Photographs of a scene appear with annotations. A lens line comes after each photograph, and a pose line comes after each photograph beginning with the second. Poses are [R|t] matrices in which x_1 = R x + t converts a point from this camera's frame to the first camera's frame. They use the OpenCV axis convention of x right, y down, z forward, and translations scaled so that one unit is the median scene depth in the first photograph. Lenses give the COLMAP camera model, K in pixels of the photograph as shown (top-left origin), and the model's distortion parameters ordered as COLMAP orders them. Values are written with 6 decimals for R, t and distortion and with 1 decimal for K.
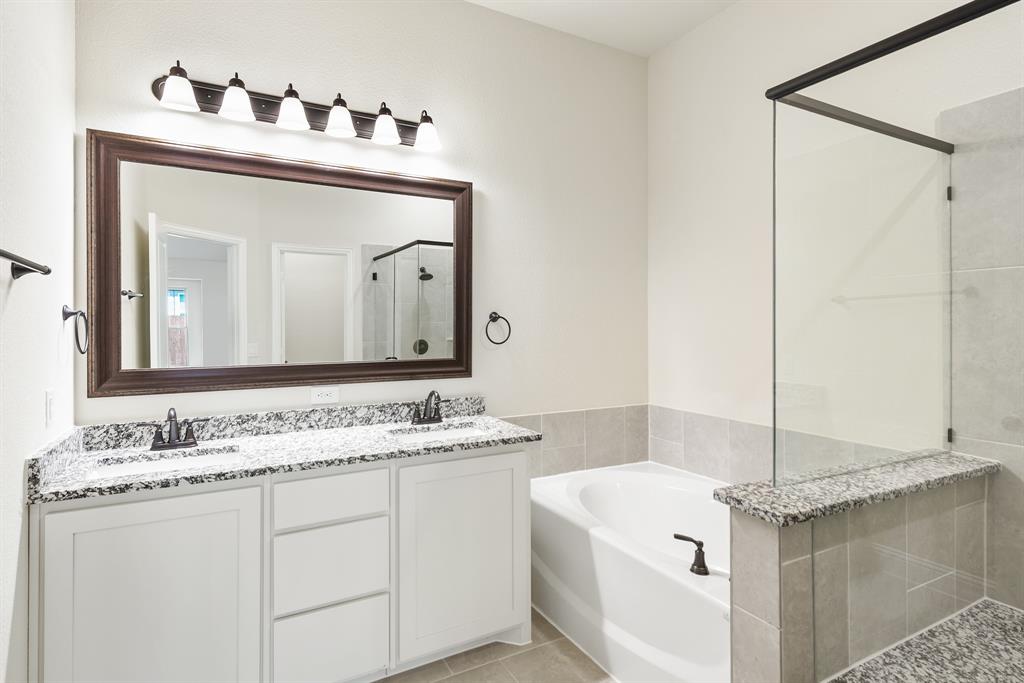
lens RADIAL K [[534.7, 0, 511.1], [0, 534.7, 322.8], [0, 0, 1]] dist [0.033712, 0.000159]
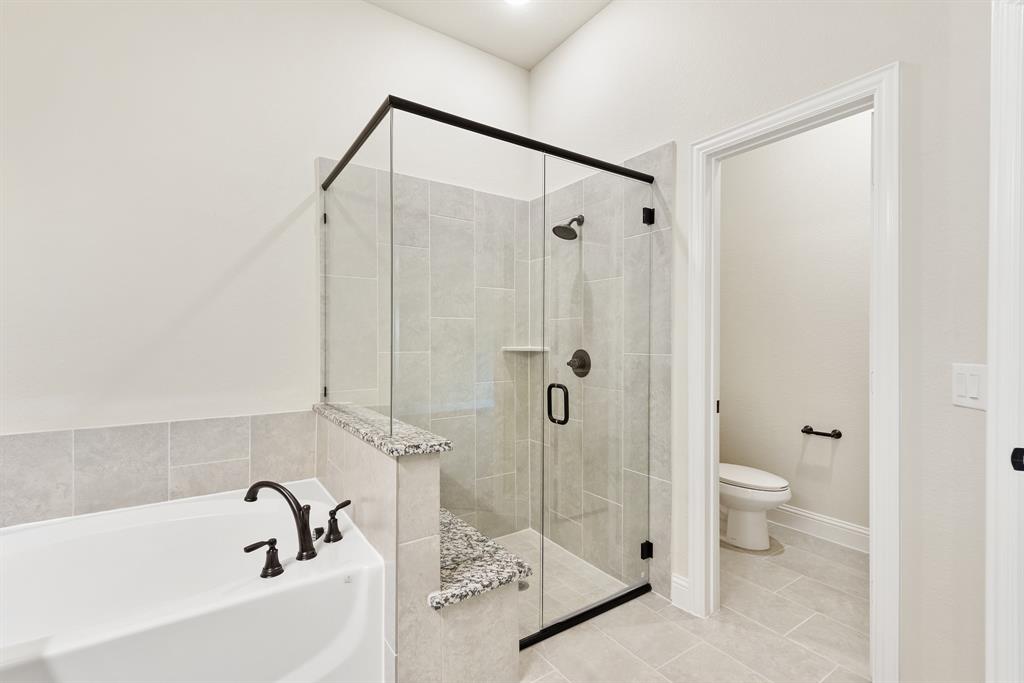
lens RADIAL K [[454.9, 0, 512.0], [0, 454.9, 341.5], [0, 0, 1]] dist [0.000043, -0.000028]
pose [[-0.085970, -0.001432, 0.996297, -0.424453], [-0.000018, 0.999999, 0.001436, 0.081412], [-0.996298, 0.000106, -0.085970, 0.673388]]
